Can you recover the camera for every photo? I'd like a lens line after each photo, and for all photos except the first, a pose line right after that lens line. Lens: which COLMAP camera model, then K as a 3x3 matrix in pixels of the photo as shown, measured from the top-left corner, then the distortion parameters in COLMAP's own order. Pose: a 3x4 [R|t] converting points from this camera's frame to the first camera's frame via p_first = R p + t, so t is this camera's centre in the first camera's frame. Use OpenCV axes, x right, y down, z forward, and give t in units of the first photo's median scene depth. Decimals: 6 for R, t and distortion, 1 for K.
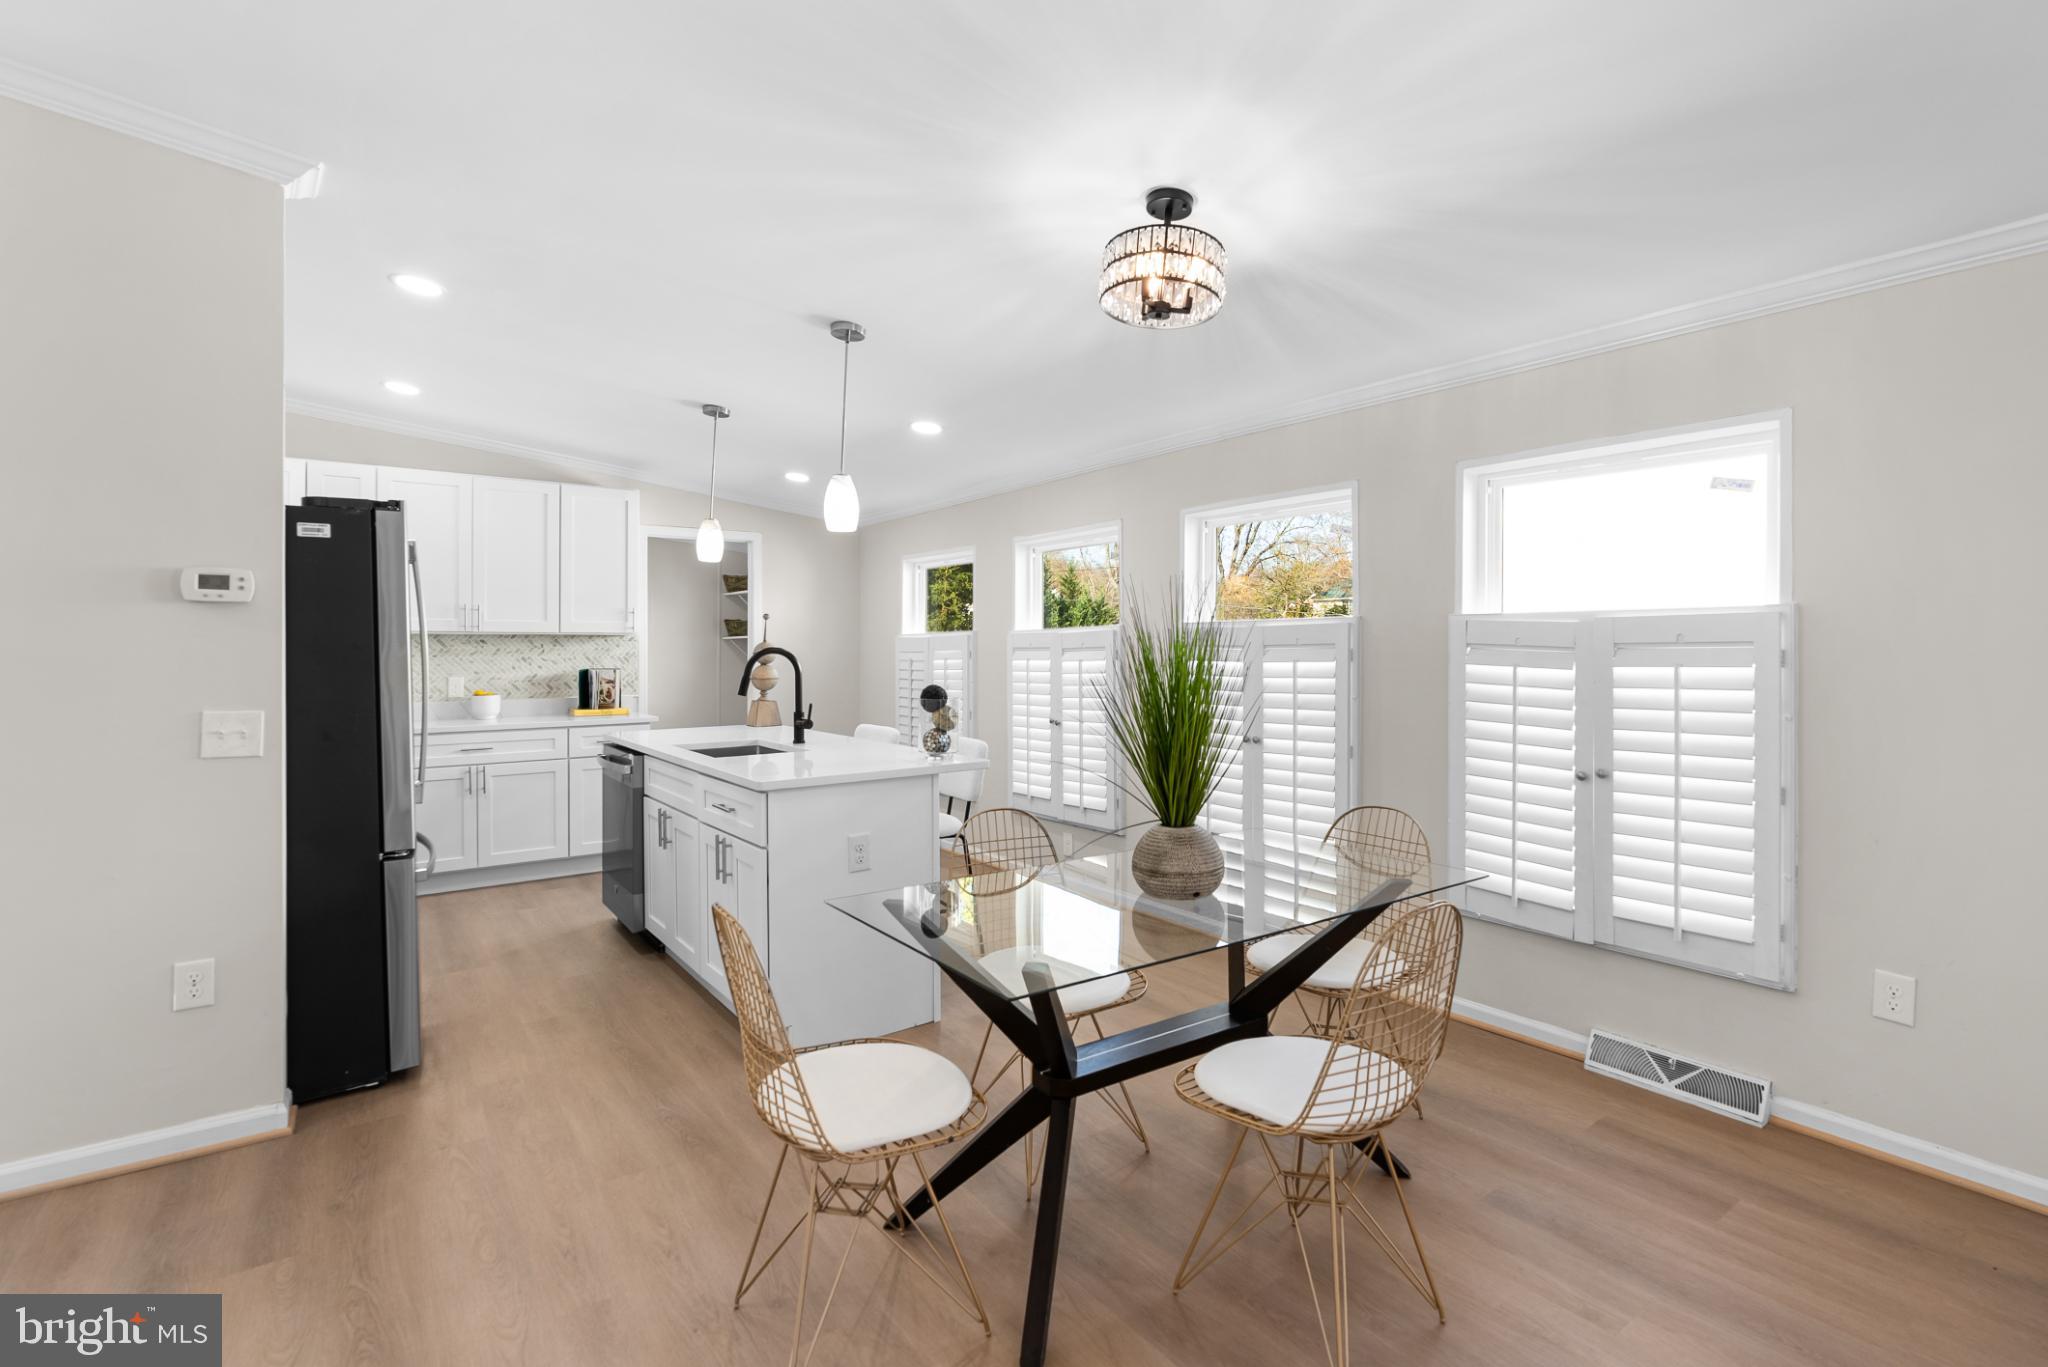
lens RADIAL K [[946.5, 0, 1029.4], [0, 946.5, 653.9], [0, 0, 1]] dist [-0.004242, 0.000513]
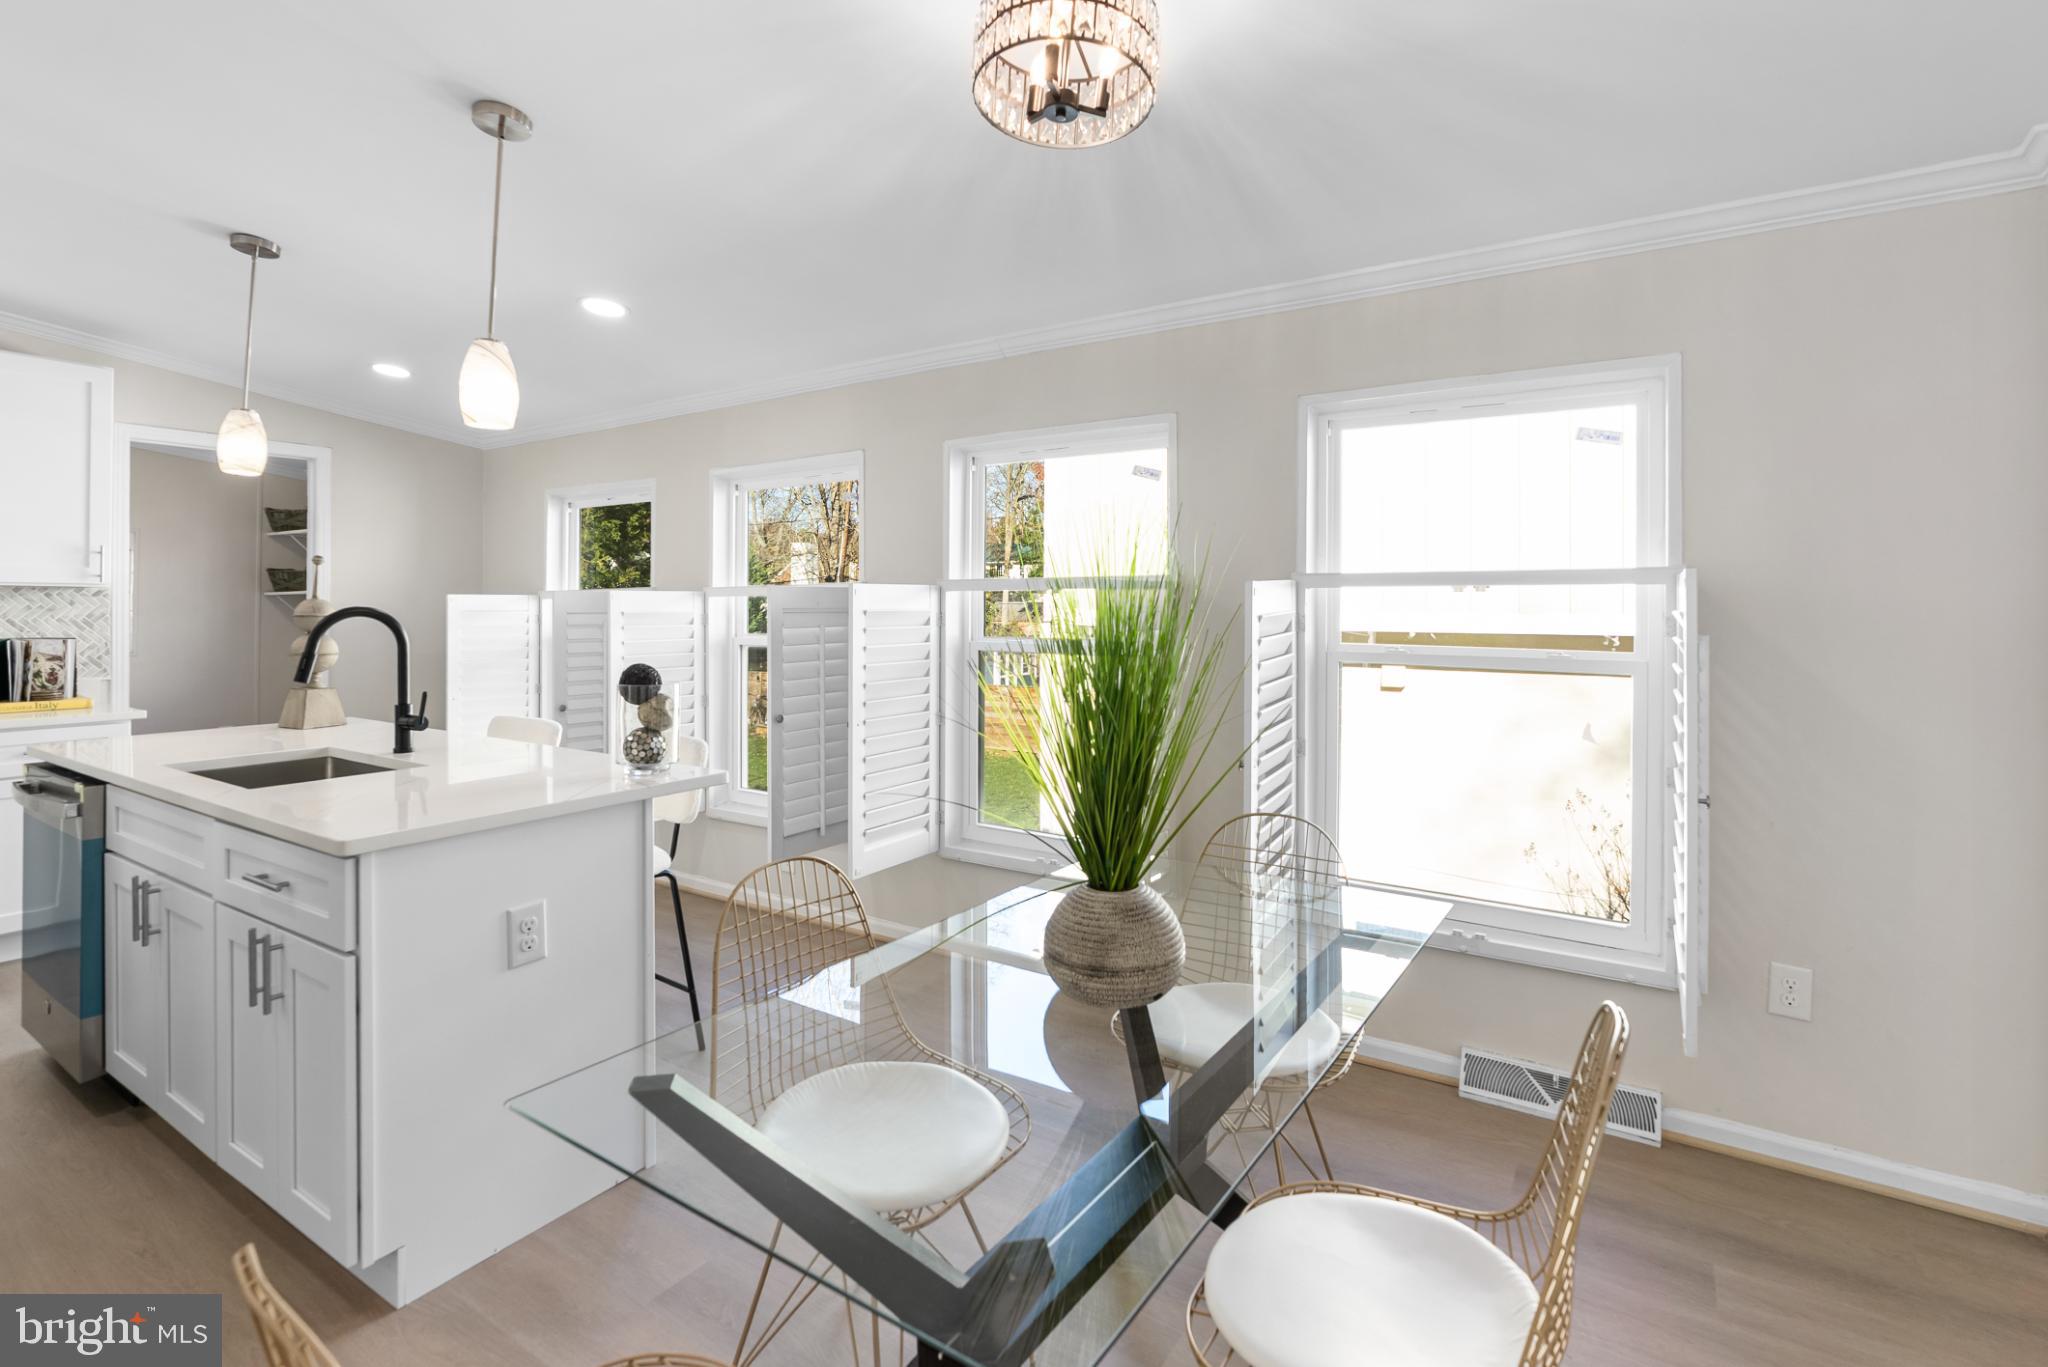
lens RADIAL K [[962.0, 0, 1023.5], [0, 962.0, 612.2], [0, 0, 1]] dist [-0.003875, 0.001068]
pose [[0.937255, 0.004122, 0.348621, -0.085275], [-0.002770, 0.999987, -0.004378, -0.002268], [-0.348634, 0.003138, 0.937254, 0.259779]]
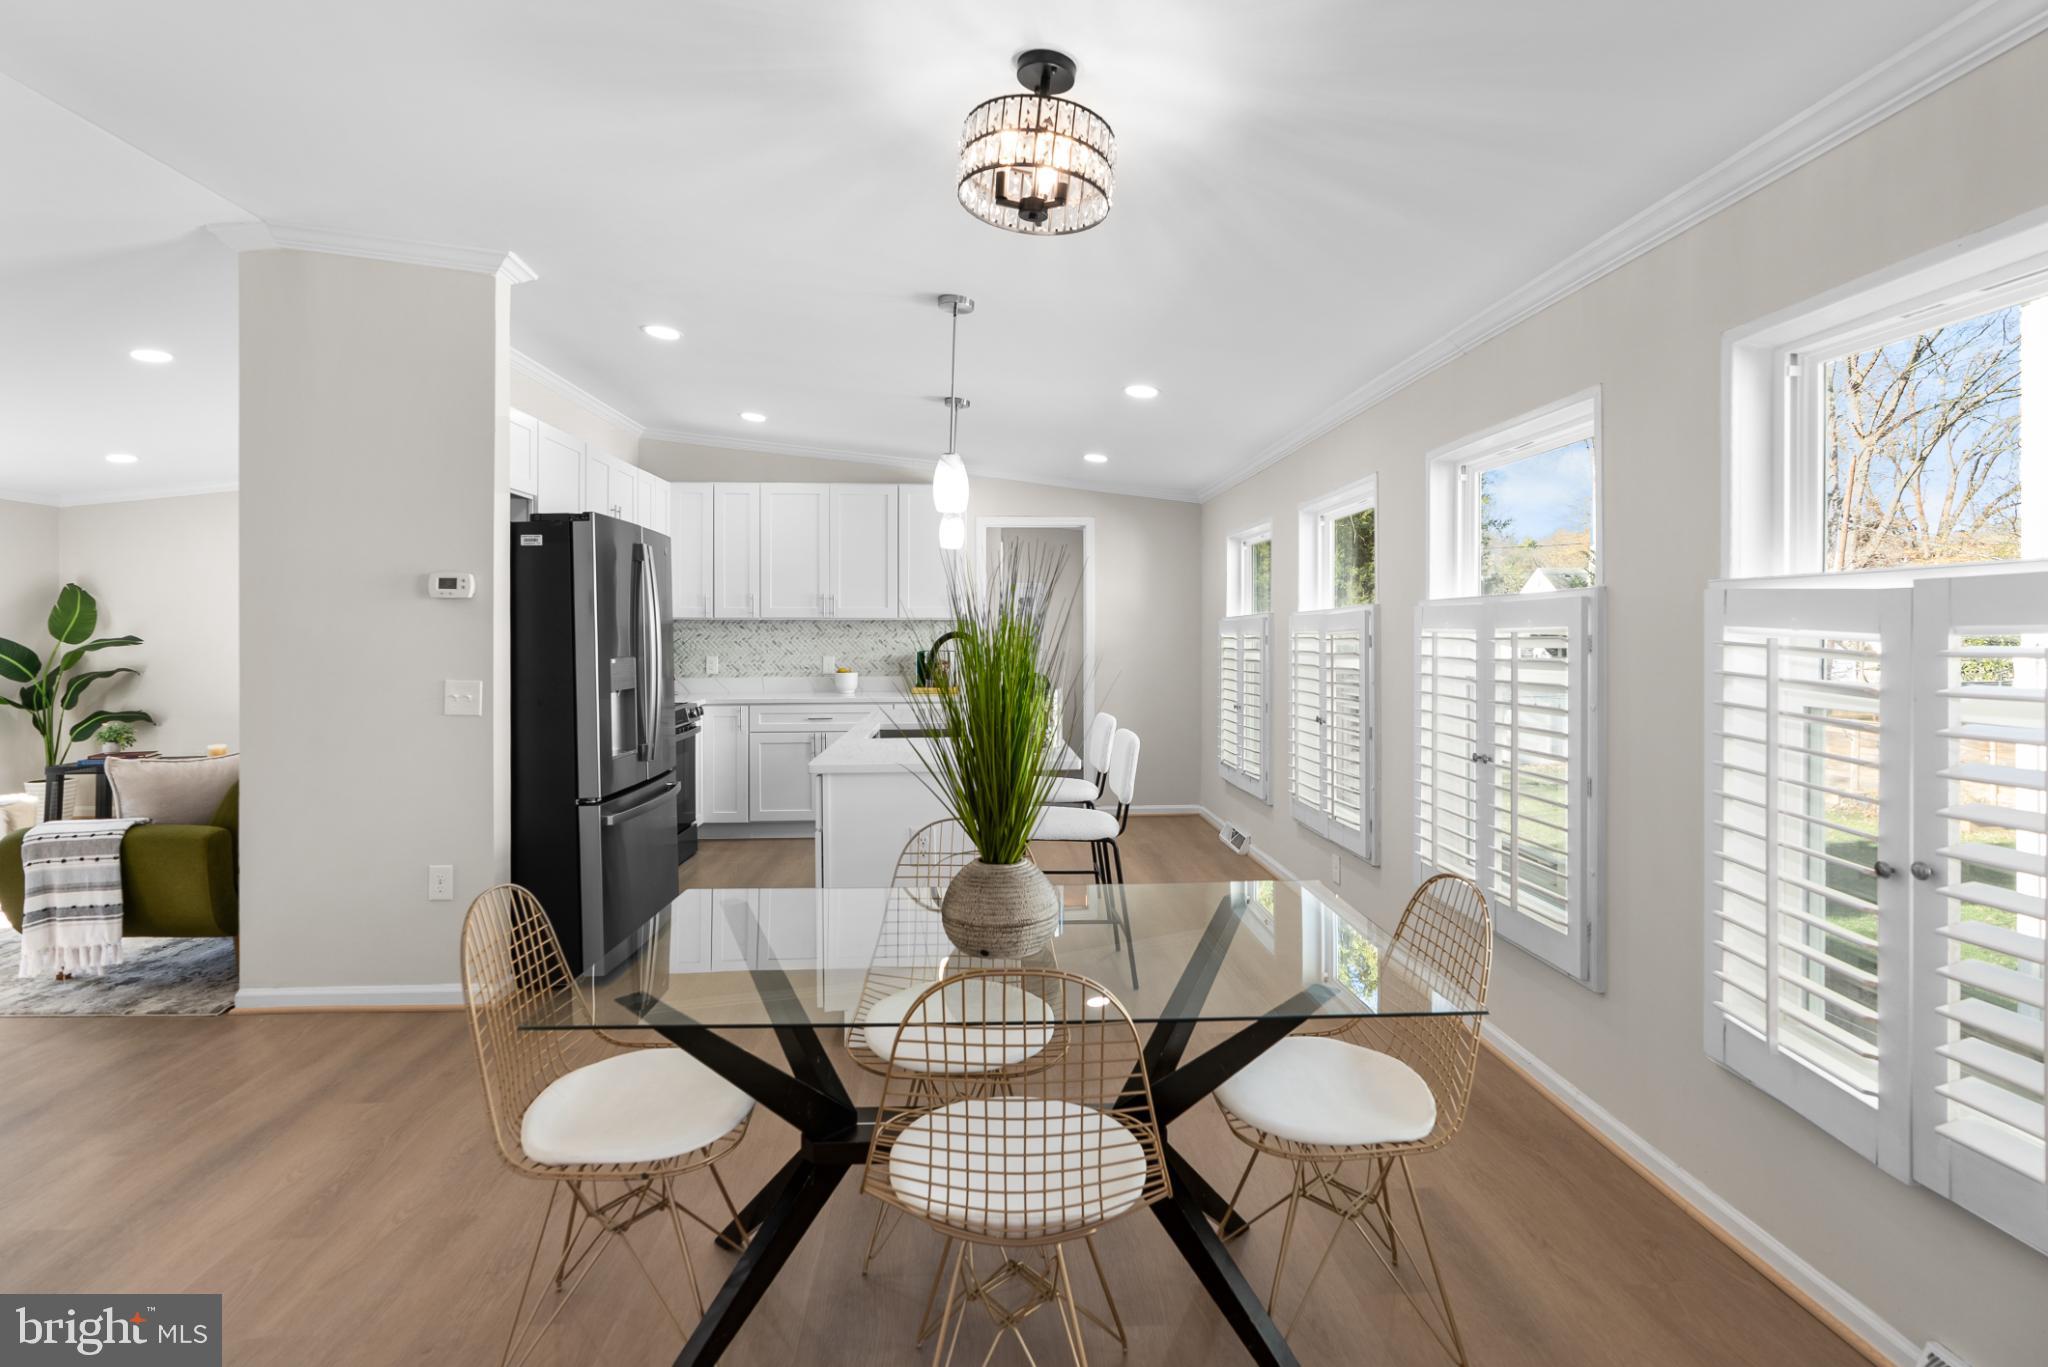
lens RADIAL K [[946.6, 0, 1022.3], [0, 946.6, 638.1], [0, 0, 1]] dist [-0.001445, -0.000043]
pose [[0.842024, 0.004461, -0.539421, 0.387574], [-0.003395, 0.999990, 0.002971, -0.004202], [0.539429, -0.000670, 0.842031, 0.226007]]
